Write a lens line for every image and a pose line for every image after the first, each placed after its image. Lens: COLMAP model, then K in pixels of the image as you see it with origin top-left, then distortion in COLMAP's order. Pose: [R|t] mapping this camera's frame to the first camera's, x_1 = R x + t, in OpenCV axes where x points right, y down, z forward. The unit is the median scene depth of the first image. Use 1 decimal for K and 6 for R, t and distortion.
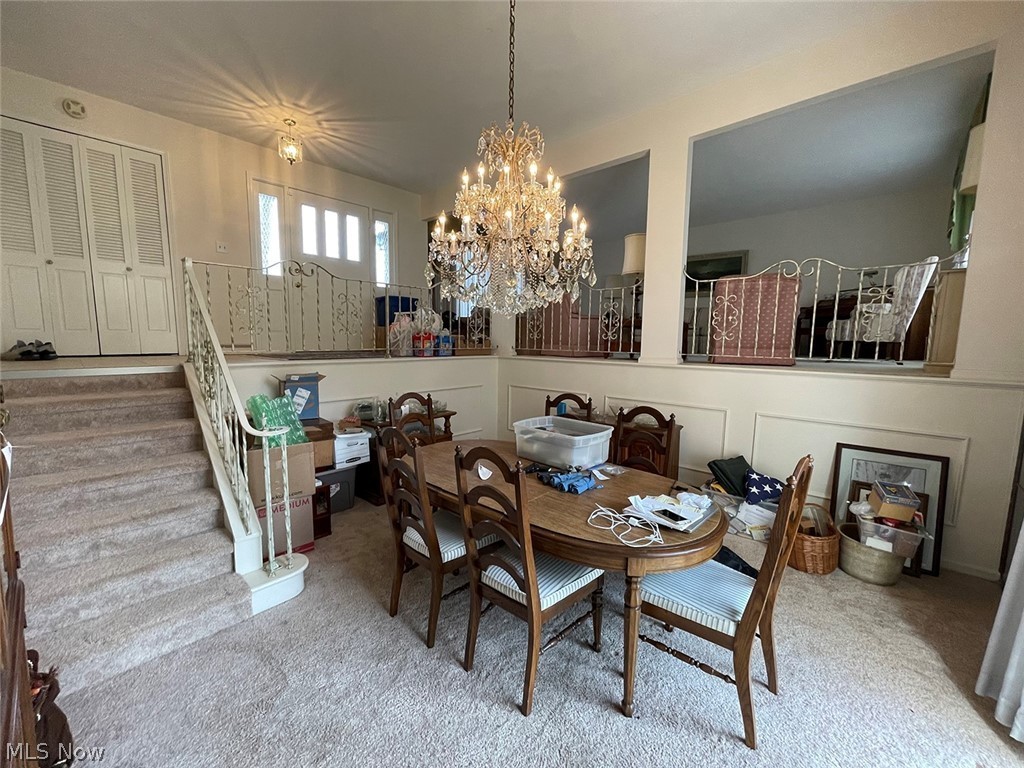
lens RADIAL K [[412.1, 0, 513.5], [0, 412.1, 387.6], [0, 0, 1]] dist [0.000547, 0.000062]
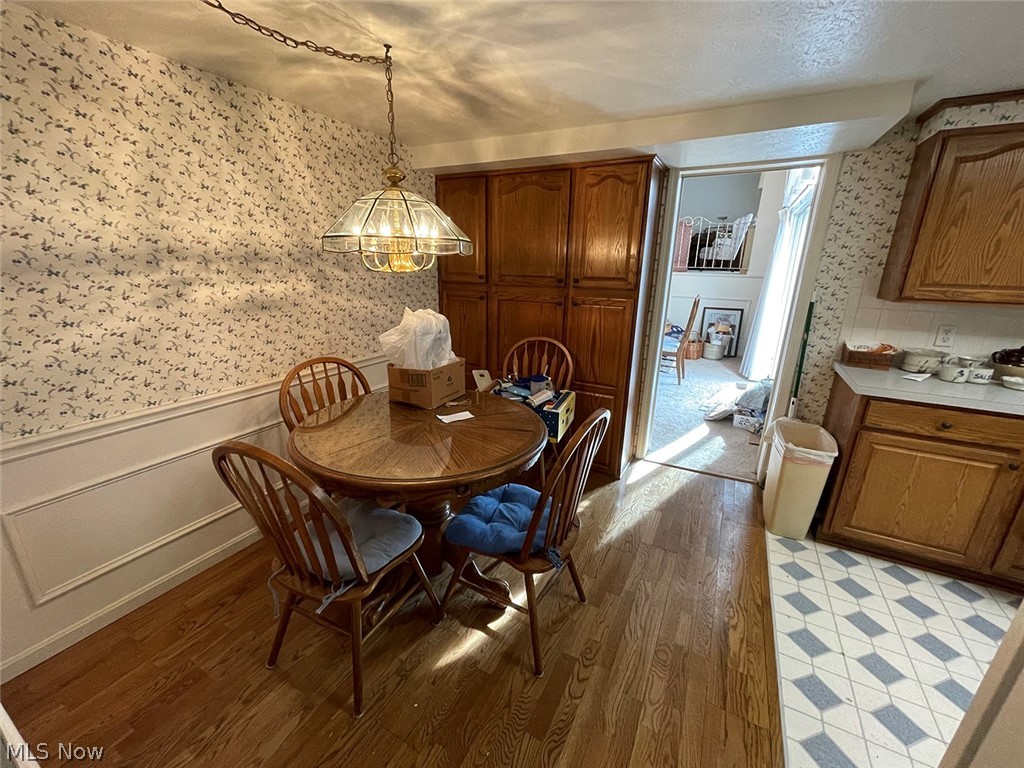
lens RADIAL K [[412.1, 0, 508.2], [0, 412.1, 384.8], [0, 0, 1]] dist [0.000547, 0.000062]
pose [[0.968476, -0.071071, 0.238753, -0.905575], [0.024297, 0.980818, 0.193406, 0.104571], [-0.247918, -0.181508, 0.951626, -1.055122]]
